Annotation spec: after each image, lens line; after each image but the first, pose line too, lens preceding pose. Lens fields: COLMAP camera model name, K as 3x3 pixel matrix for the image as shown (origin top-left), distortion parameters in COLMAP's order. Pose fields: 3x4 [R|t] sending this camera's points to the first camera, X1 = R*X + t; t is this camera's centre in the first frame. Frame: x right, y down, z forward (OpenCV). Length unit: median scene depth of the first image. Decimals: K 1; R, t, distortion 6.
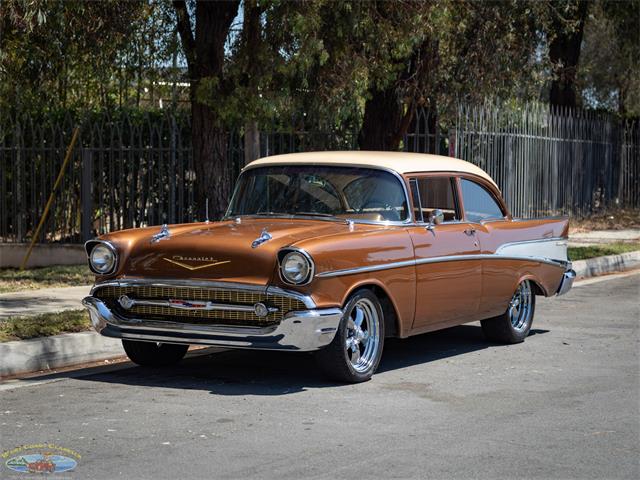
lens RADIAL K [[1703.6, 0, 320.0], [0, 1703.6, 240.0], [0, 0, 1]] dist [-0.010986, -0.268555]
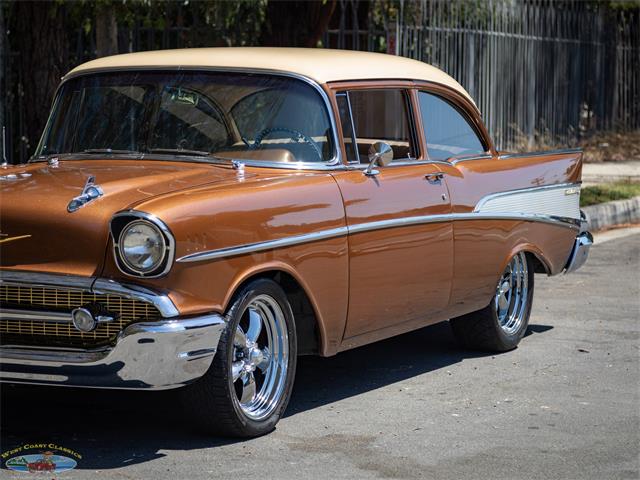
lens RADIAL K [[2200.2, 0, 320.0], [0, 2200.2, 240.0], [0, 0, 1]] dist [-0.126973, 0.426947]
pose [[0.998820, -0.009168, 0.047697, 0.008602], [0.007722, 0.999507, 0.030426, -0.006828], [-0.047952, -0.030021, 0.998398, 0.210973]]
